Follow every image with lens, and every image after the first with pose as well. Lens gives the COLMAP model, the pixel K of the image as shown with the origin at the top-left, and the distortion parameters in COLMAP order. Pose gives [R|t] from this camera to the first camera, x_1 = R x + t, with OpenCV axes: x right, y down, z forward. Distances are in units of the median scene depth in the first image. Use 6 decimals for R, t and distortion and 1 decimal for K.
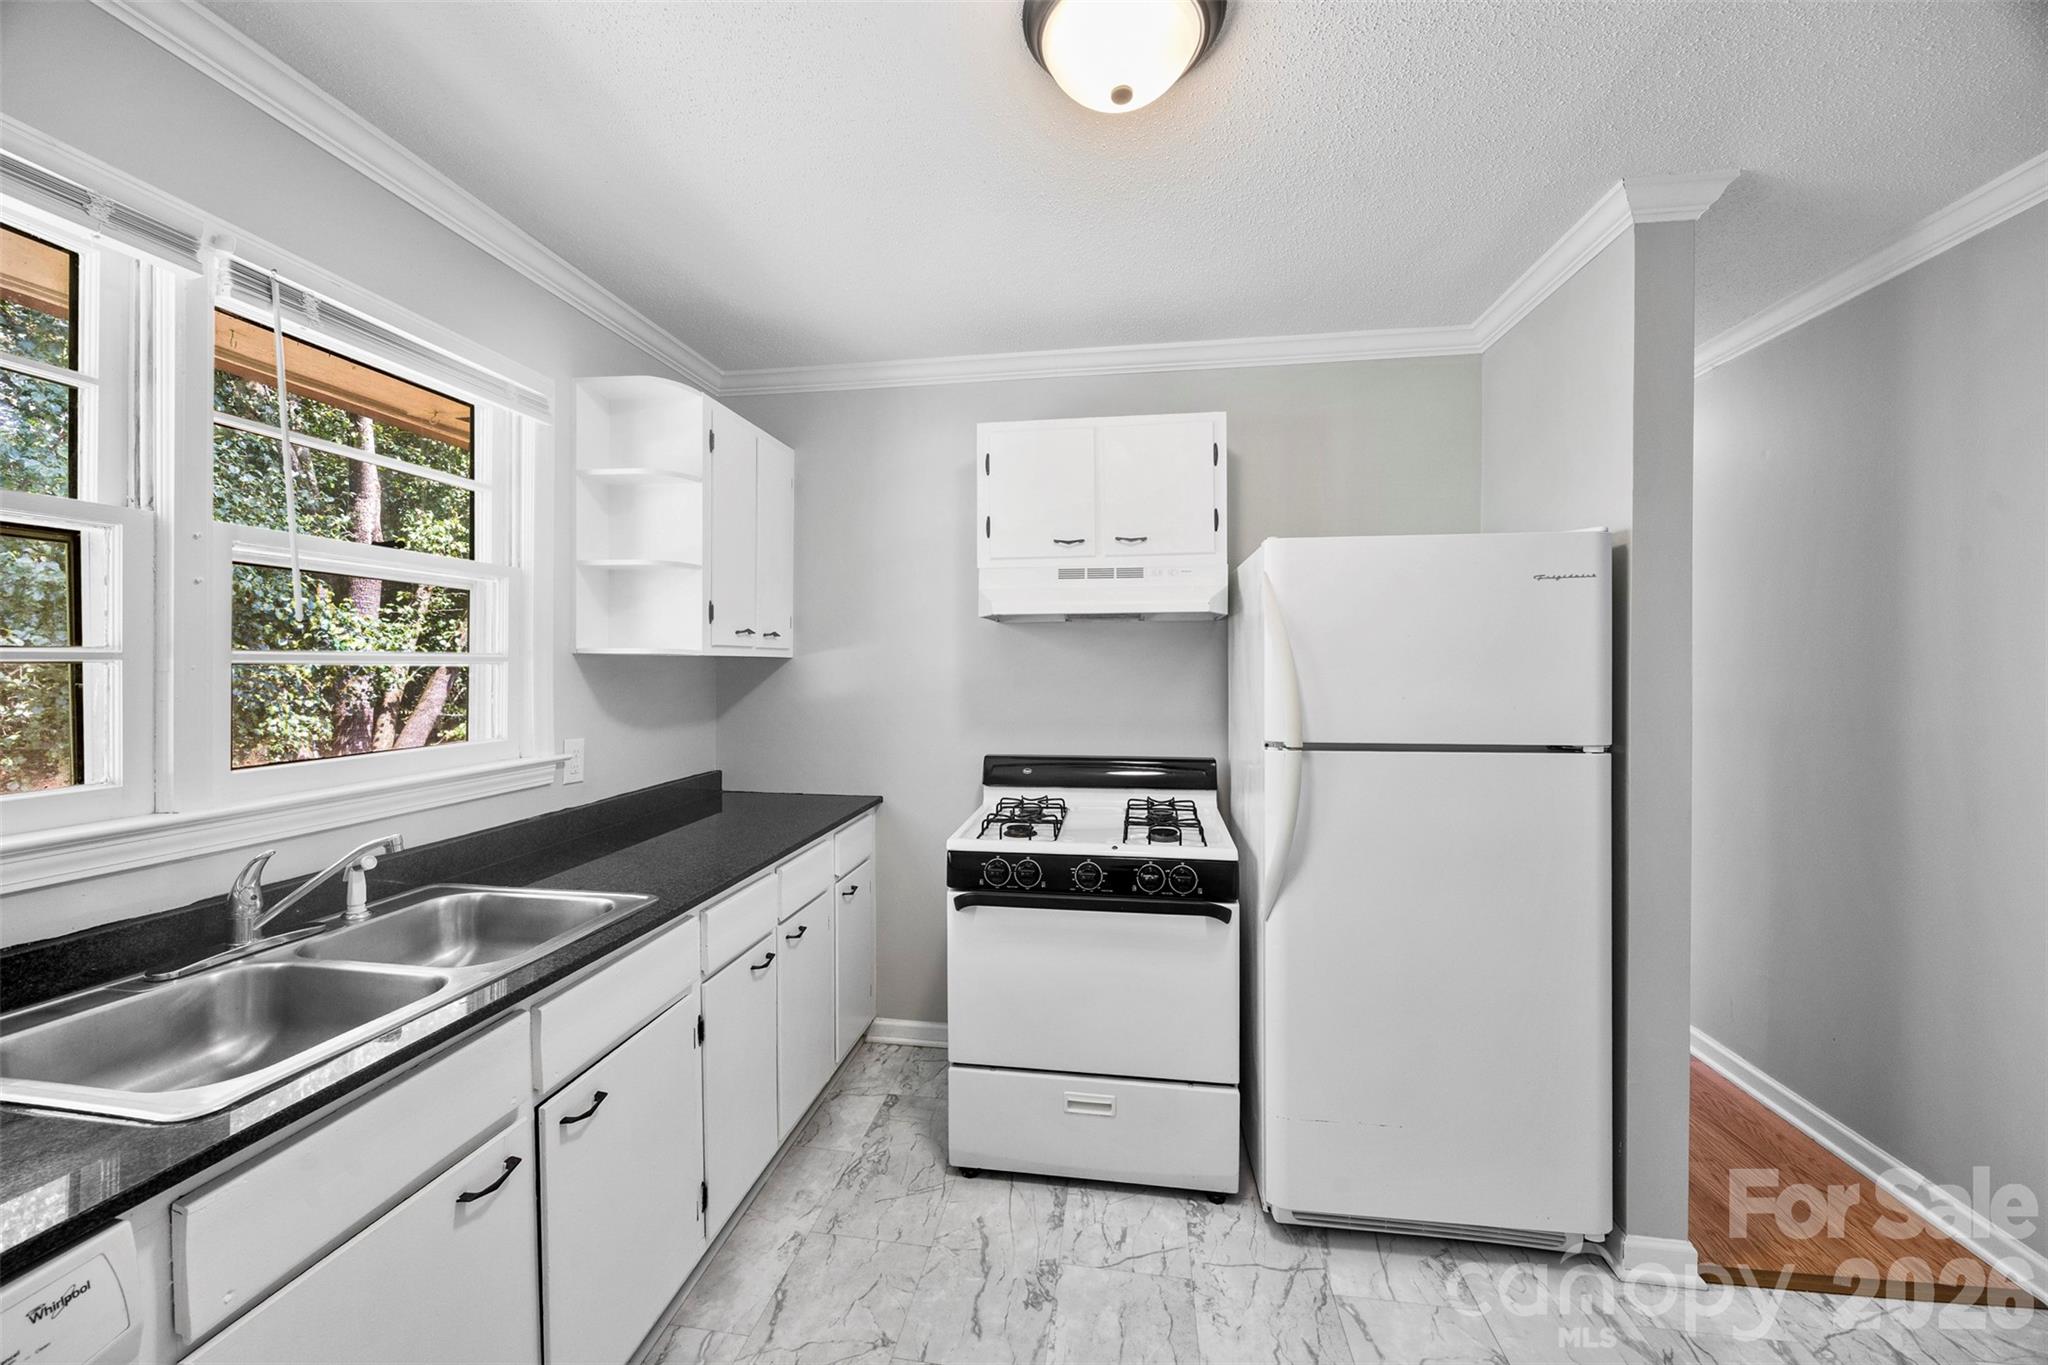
lens RADIAL K [[783.9, 0, 1030.6], [0, 783.9, 673.3], [0, 0, 1]] dist [-0.002111, -0.000889]
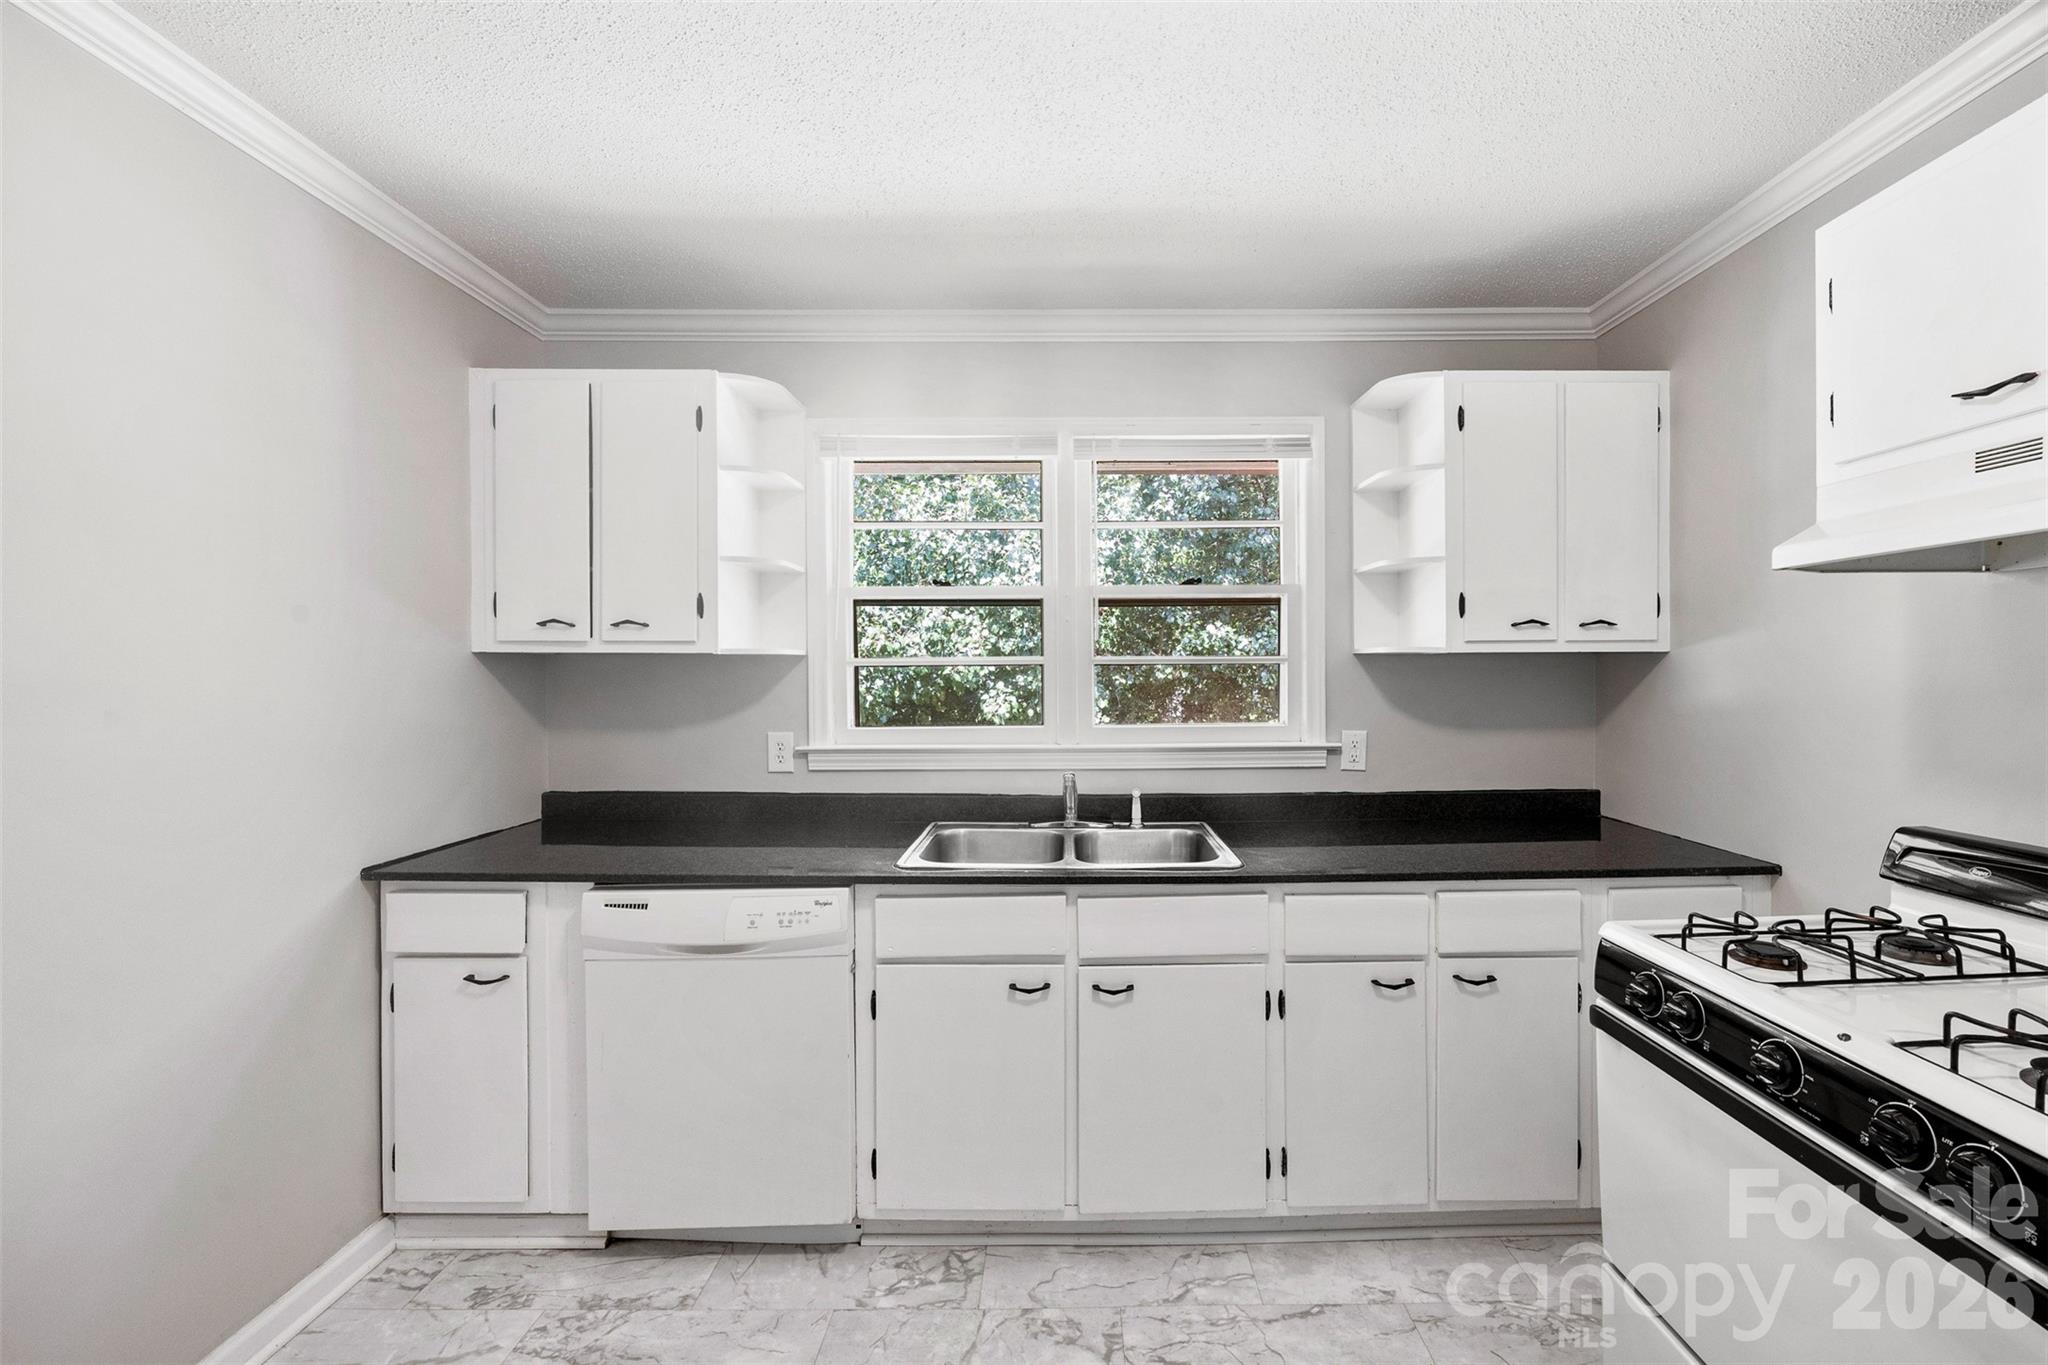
lens RADIAL K [[783.9, 0, 1037.5], [0, 783.9, 679.8], [0, 0, 1]] dist [-0.002111, -0.000889]
pose [[0.139696, 0.011480, -0.990128, 0.464855], [-0.003753, 0.999932, 0.011065, 0.000938], [0.990187, 0.002171, 0.139730, 0.411657]]
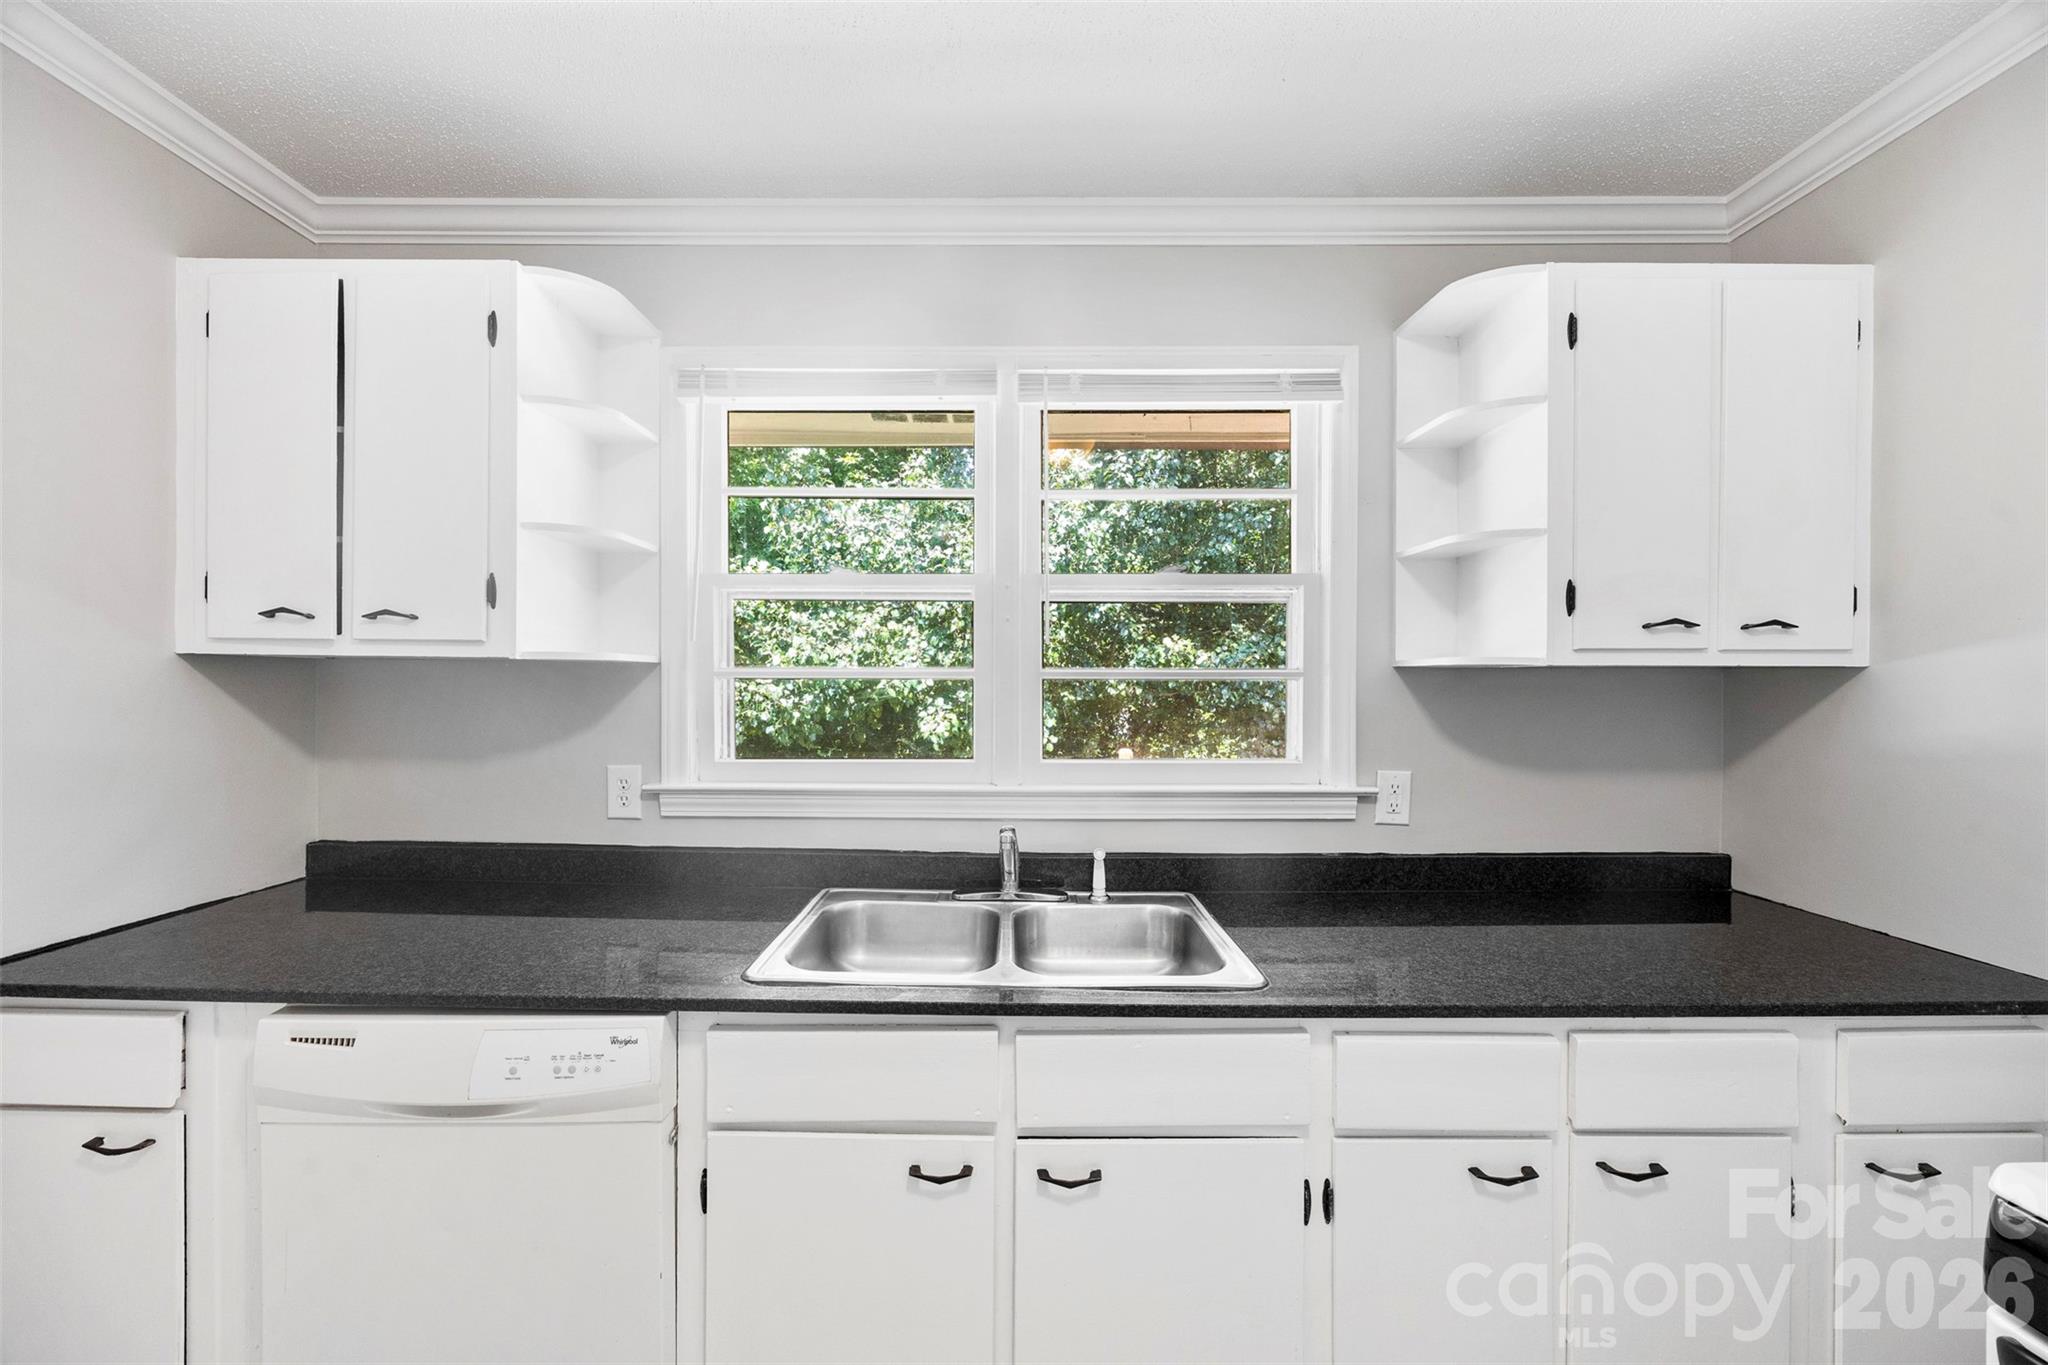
lens RADIAL K [[783.9, 0, 974.5], [0, 783.9, 693.7], [0, 0, 1]] dist [-0.002111, -0.000889]
pose [[0.127635, 0.010977, -0.991761, 0.178932], [-0.012567, 0.999876, 0.009449, 0.000506], [0.991742, 0.011258, 0.127757, 0.470476]]
